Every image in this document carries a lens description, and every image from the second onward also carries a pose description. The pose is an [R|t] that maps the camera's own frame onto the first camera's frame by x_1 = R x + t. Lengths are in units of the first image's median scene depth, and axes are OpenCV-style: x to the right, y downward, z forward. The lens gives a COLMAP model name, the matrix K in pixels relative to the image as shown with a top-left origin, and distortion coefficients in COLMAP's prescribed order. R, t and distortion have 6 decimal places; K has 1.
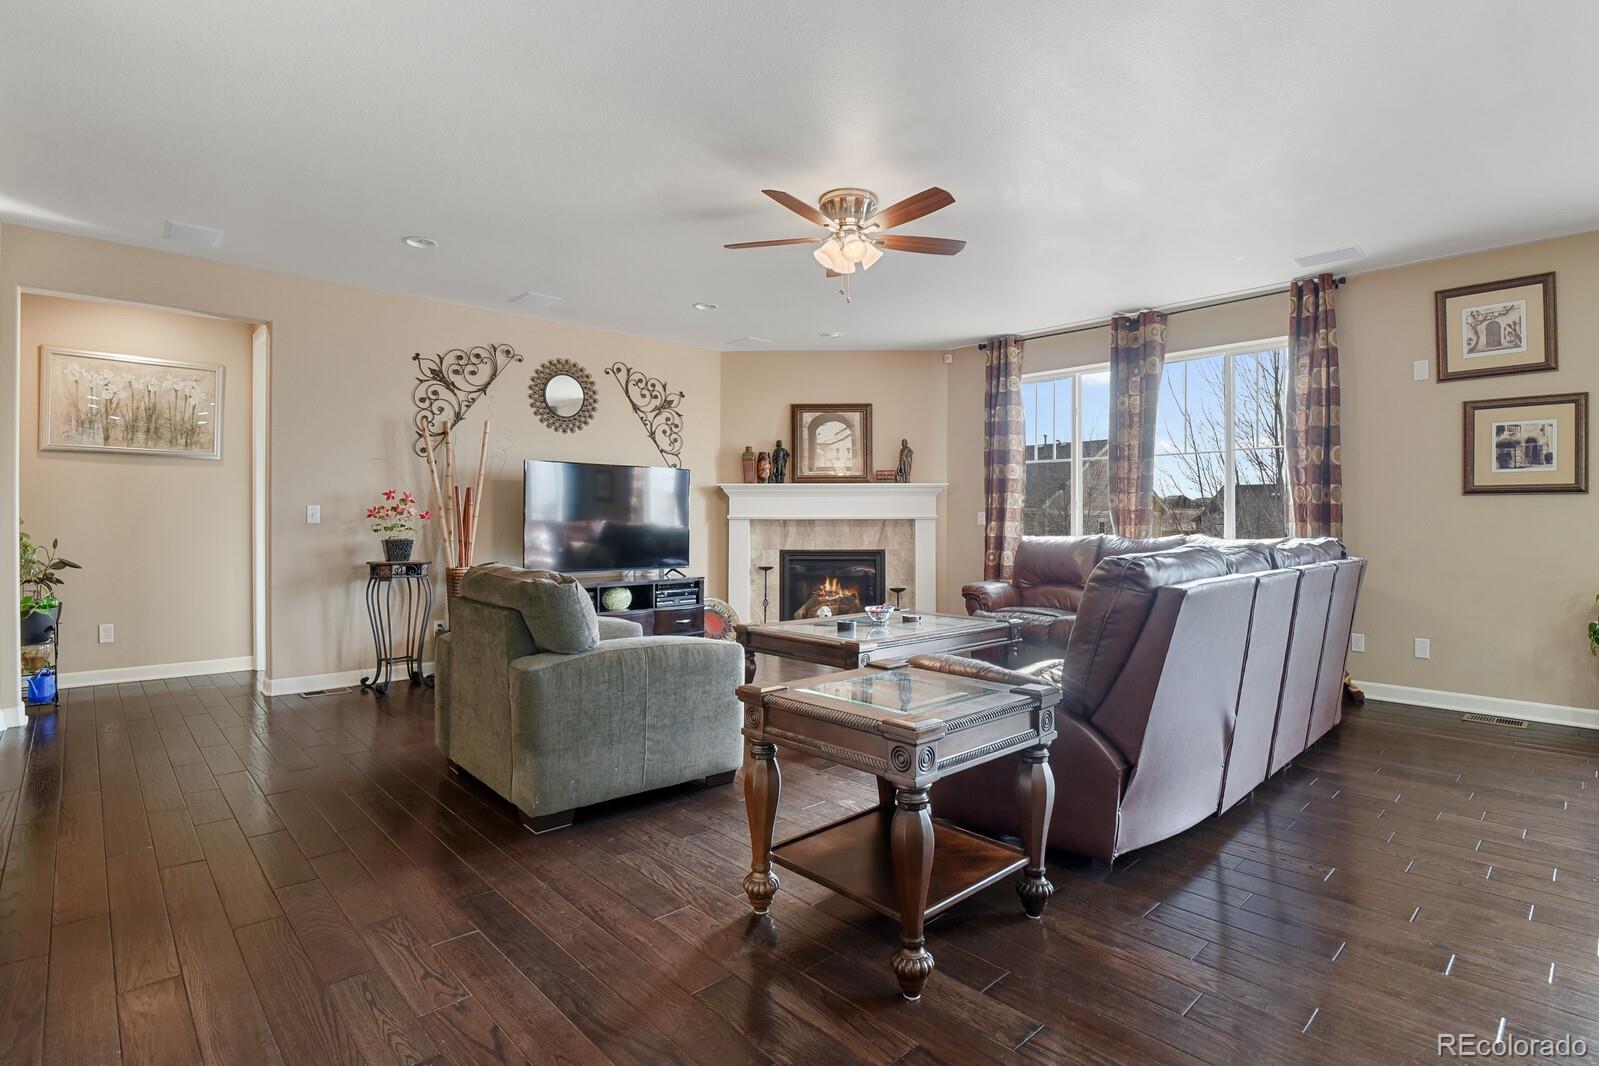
lens RADIAL K [[784.2, 0, 803.6], [0, 784.2, 531.6], [0, 0, 1]] dist [-0.012381, -0.009757]
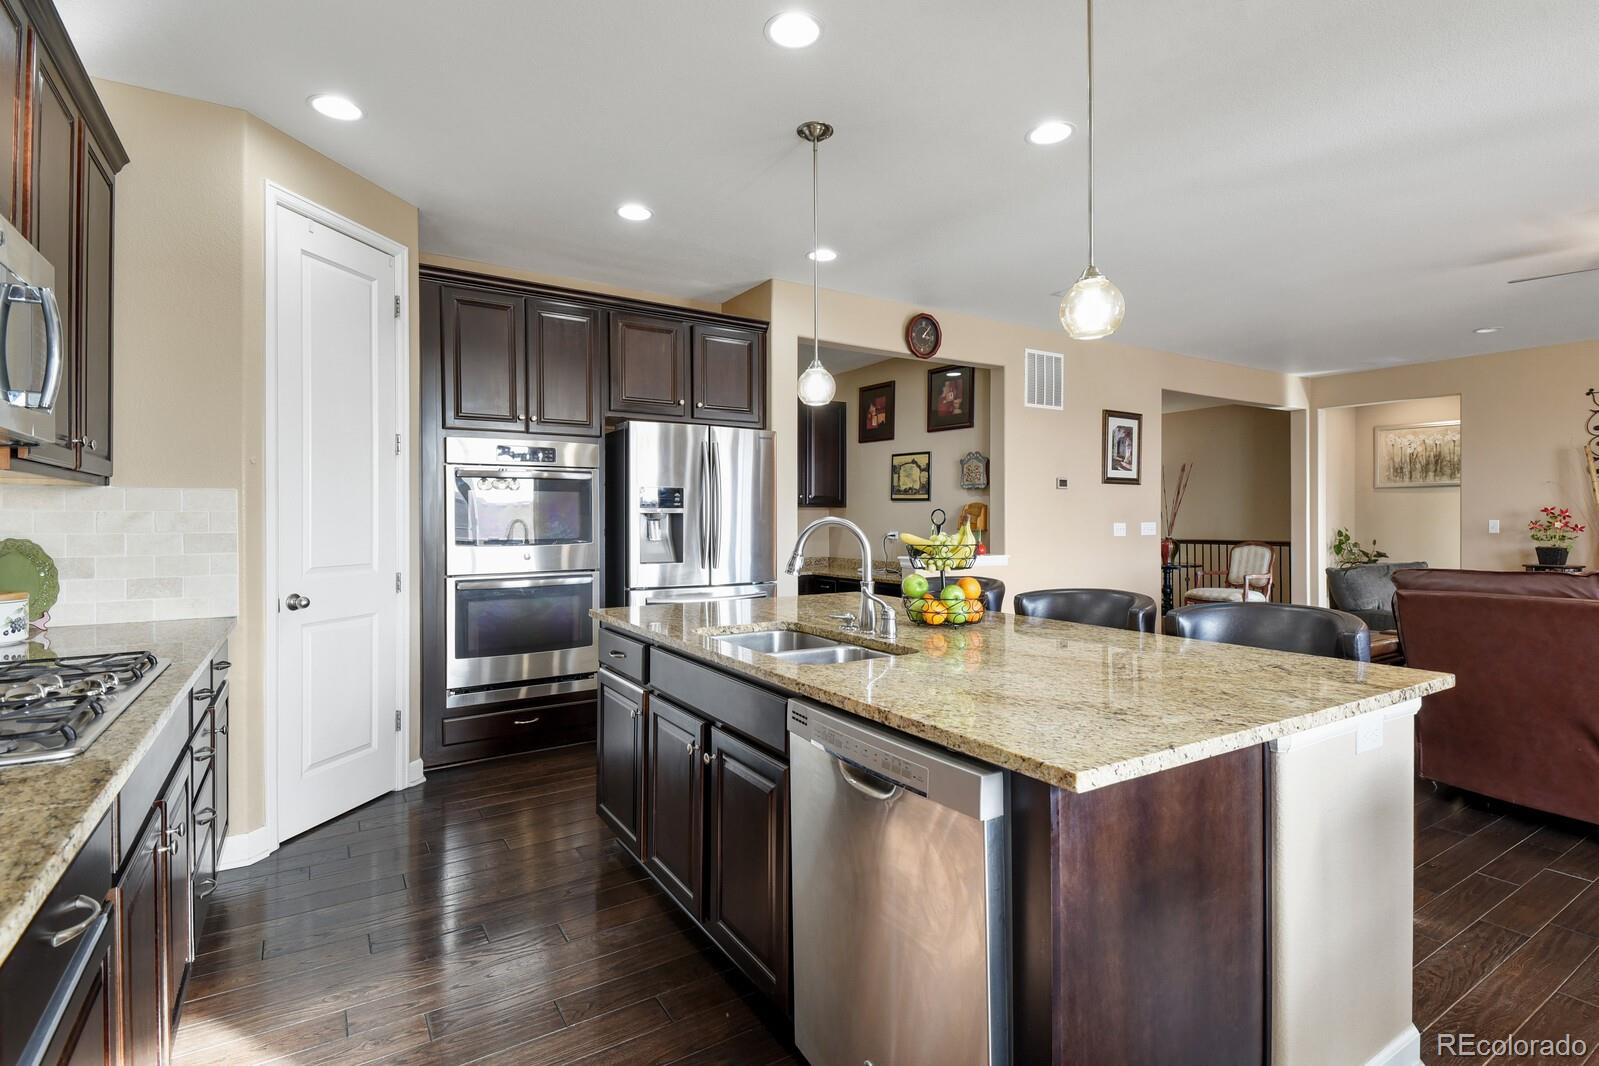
lens RADIAL K [[768.5, 0, 807.0], [0, 768.5, 522.5], [0, 0, 1]] dist [0.060369, -0.038073]
pose [[-0.180269, 0.003099, -0.983612, 0.704790], [-0.012037, 0.999913, 0.005357, -0.016512], [0.983544, 0.012805, -0.180216, 0.048477]]
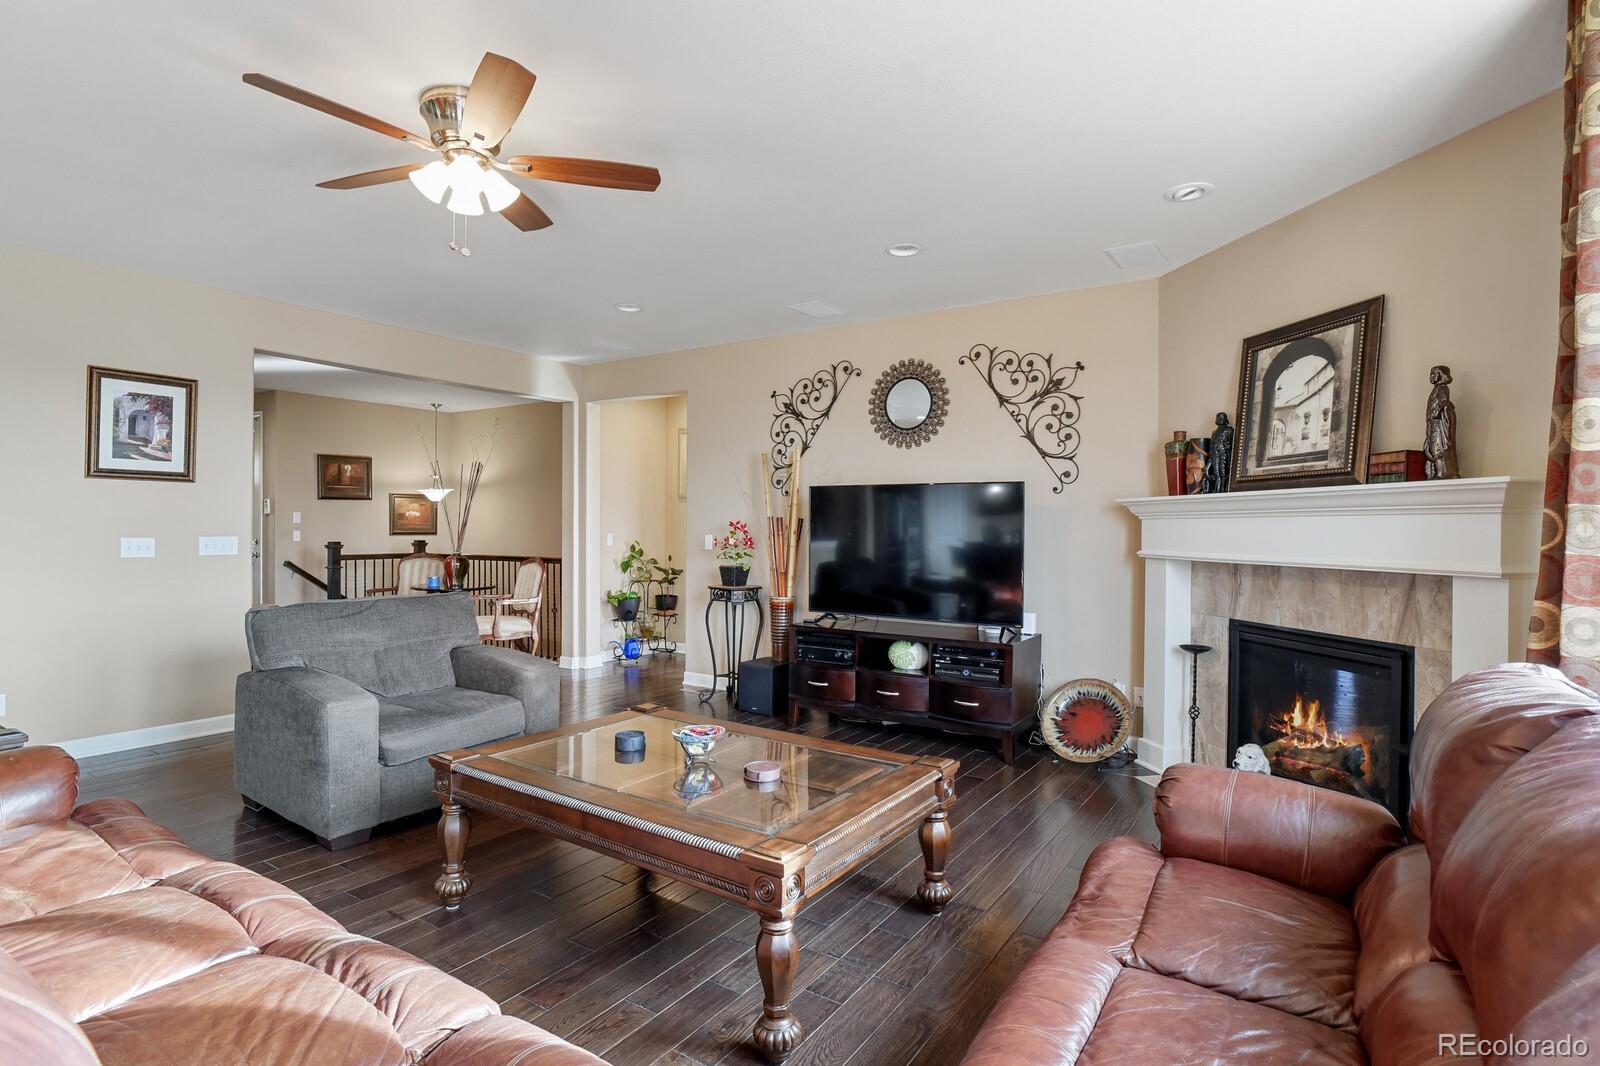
lens RADIAL K [[801.8, 0, 800.0], [0, 801.8, 533.0], [0, 0, 1]] dist [0.005710, -0.016468]
pose [[0.226841, 0.008003, -0.973899, 0.463095], [-0.020429, 0.999785, 0.003457, -0.032831], [0.973717, 0.019112, 0.226956, 0.638029]]
